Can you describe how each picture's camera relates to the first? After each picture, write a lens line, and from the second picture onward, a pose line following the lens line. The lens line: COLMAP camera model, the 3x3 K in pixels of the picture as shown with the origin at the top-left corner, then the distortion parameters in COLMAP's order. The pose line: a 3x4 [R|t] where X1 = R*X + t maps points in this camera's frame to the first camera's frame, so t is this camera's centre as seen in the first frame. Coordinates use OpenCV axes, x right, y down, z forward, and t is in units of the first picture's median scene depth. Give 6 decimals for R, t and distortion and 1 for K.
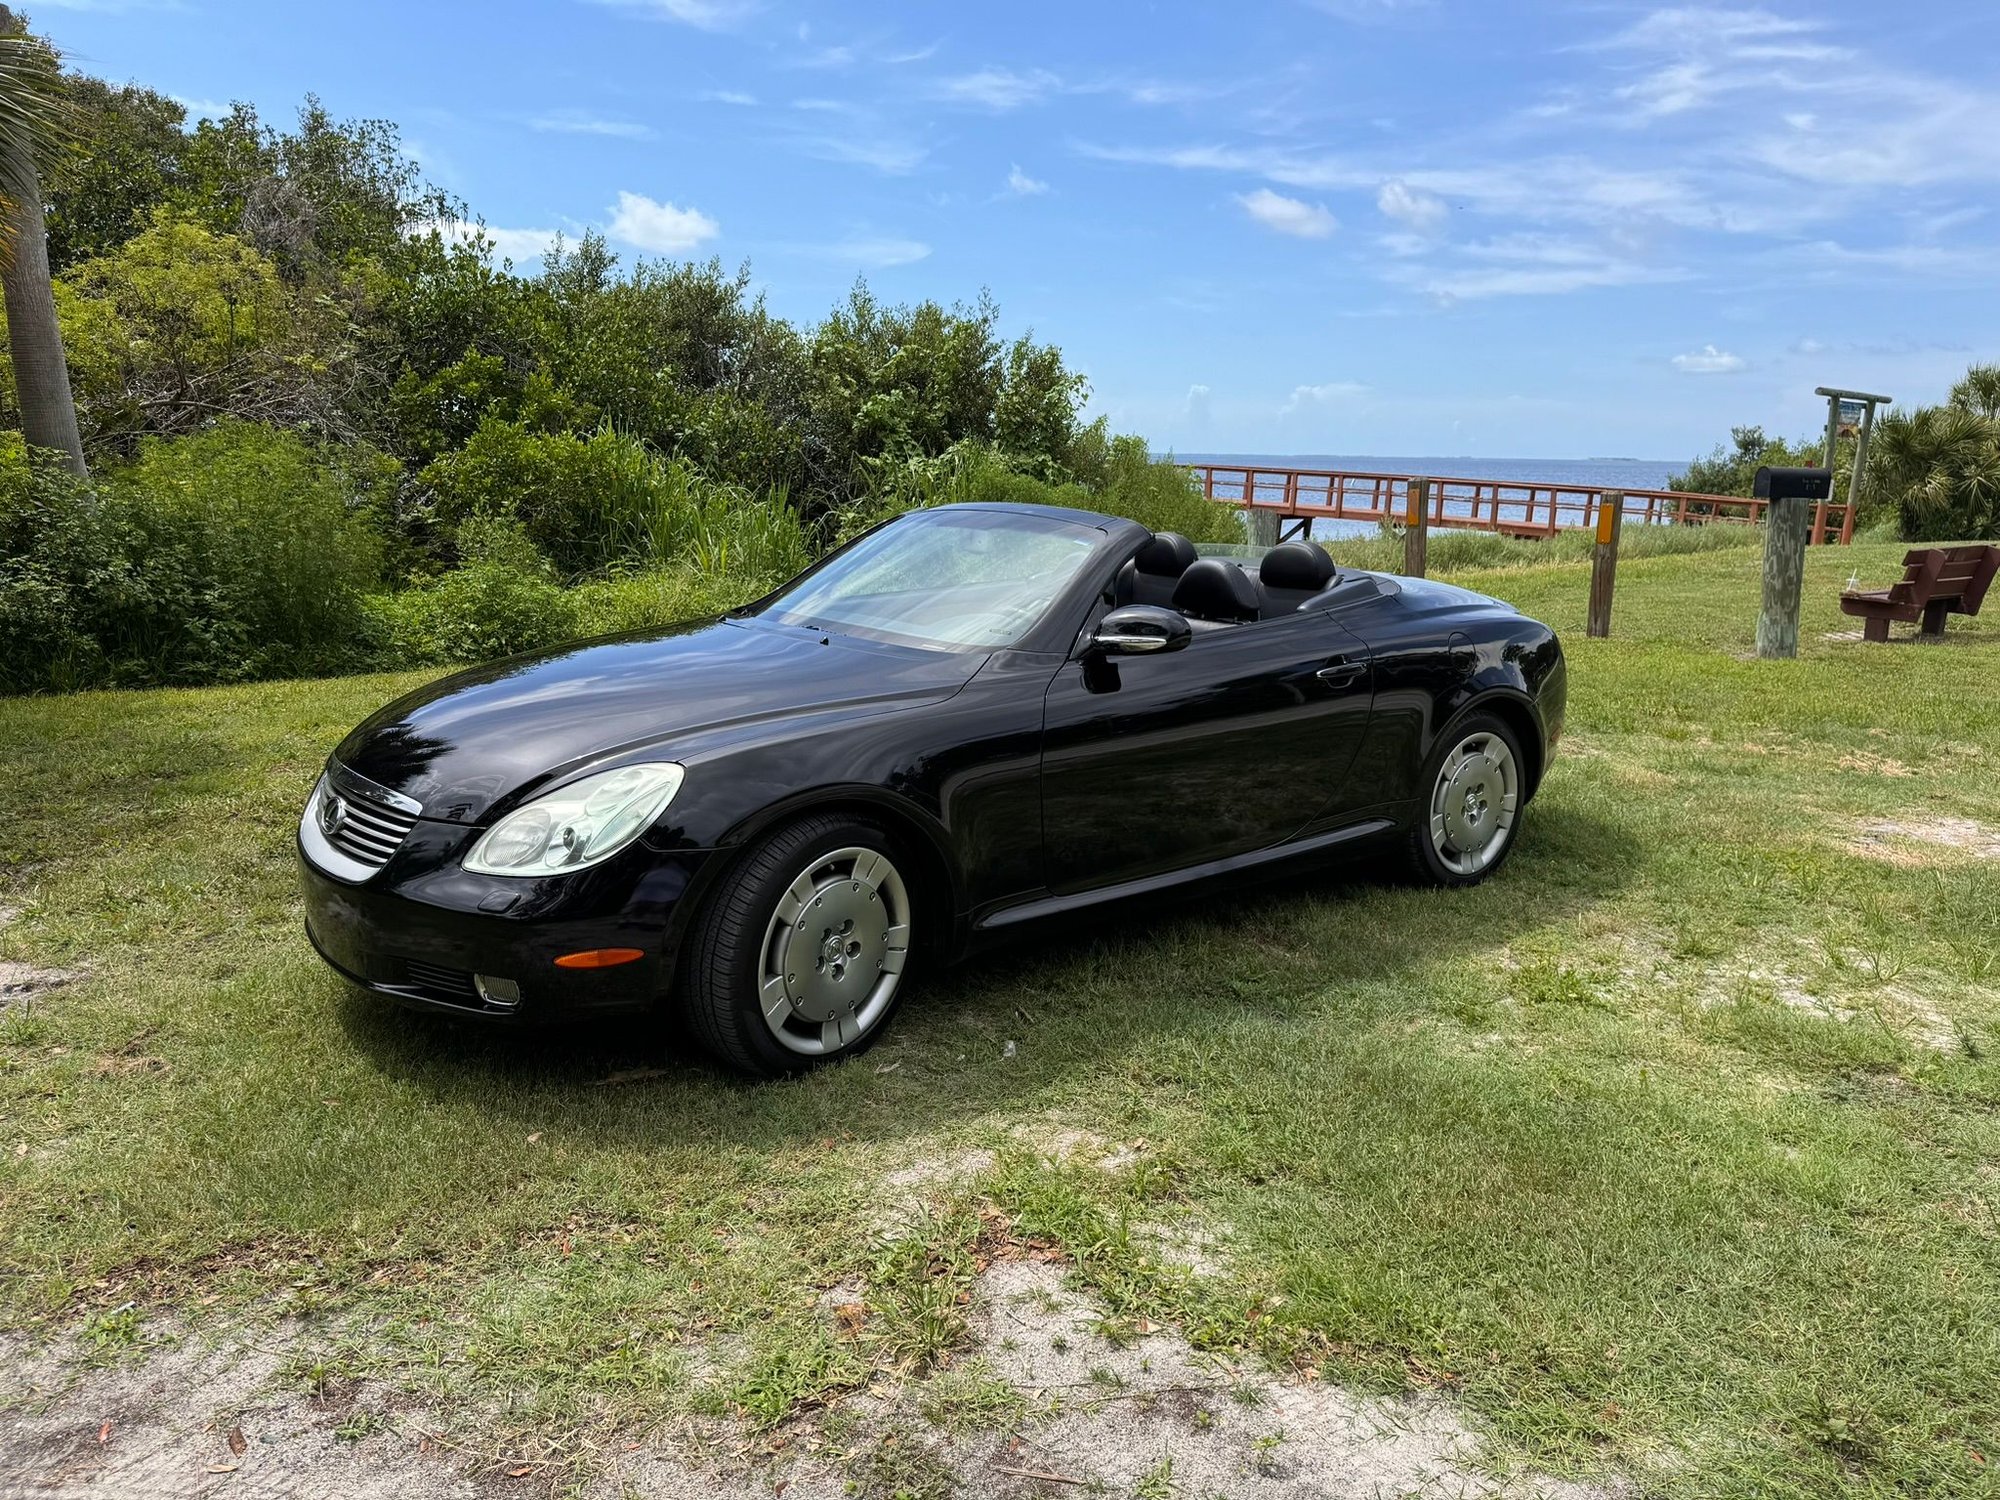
lens RADIAL K [[1448.7, 0, 993.5], [0, 1448.7, 749.8], [0, 0, 1]] dist [0.002163, -0.028832]
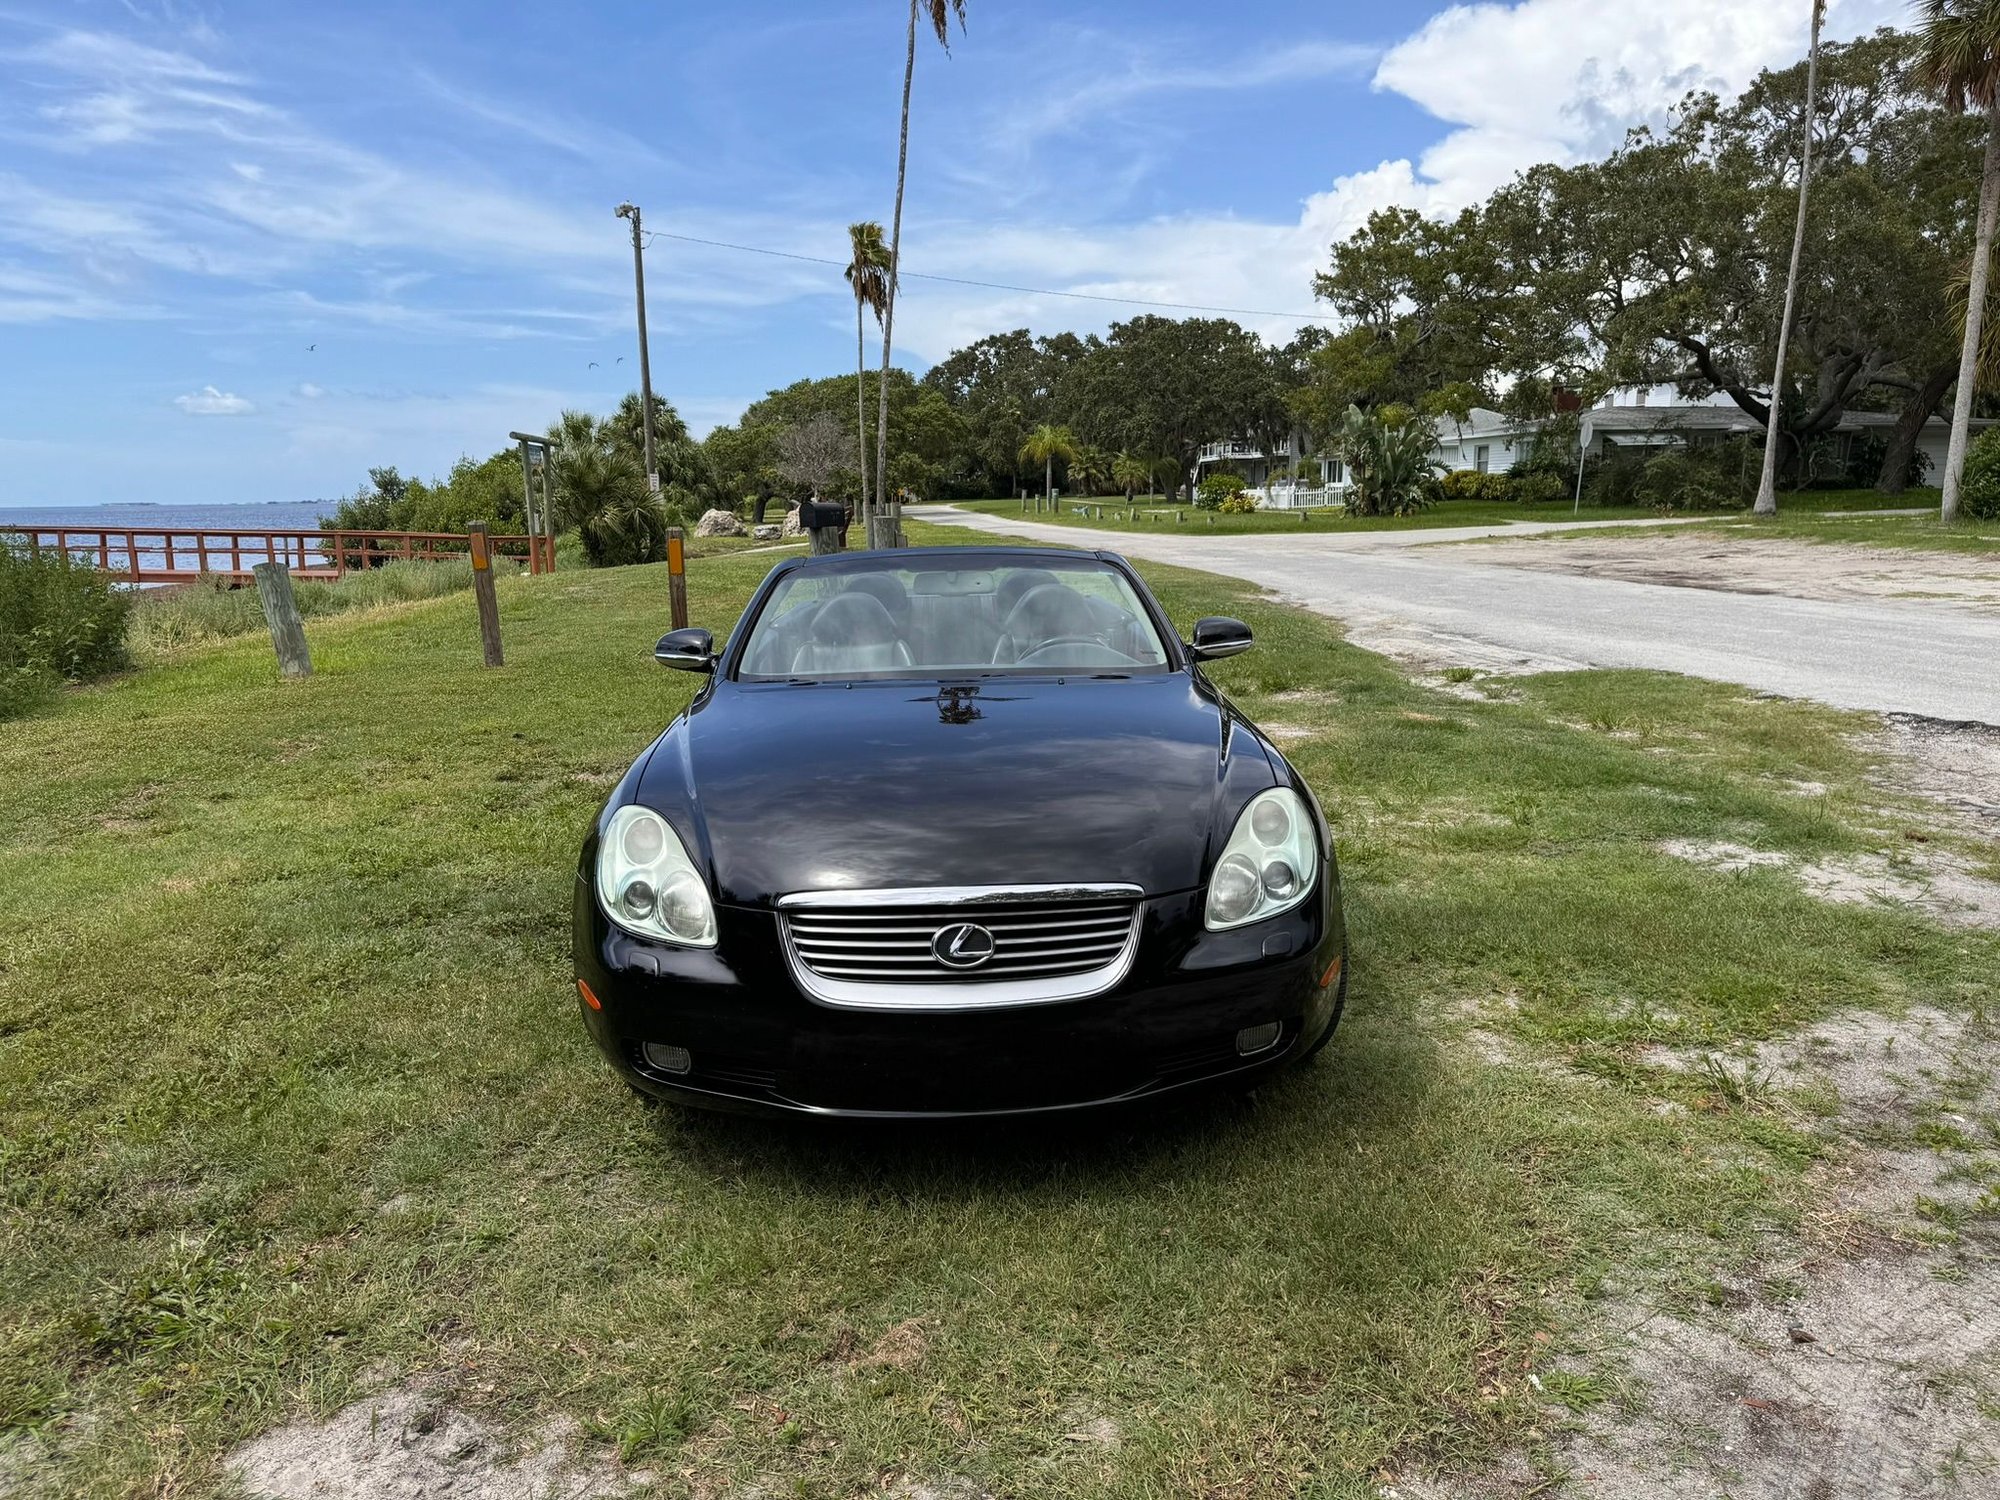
lens RADIAL K [[1448.7, 0, 993.5], [0, 1448.7, 749.8], [0, 0, 1]] dist [0.002163, -0.028832]
pose [[0.576567, -0.154000, 0.802405, -0.095754], [0.175984, 0.982432, 0.062098, -0.009537], [-0.797872, 0.105407, 0.593540, 0.042056]]
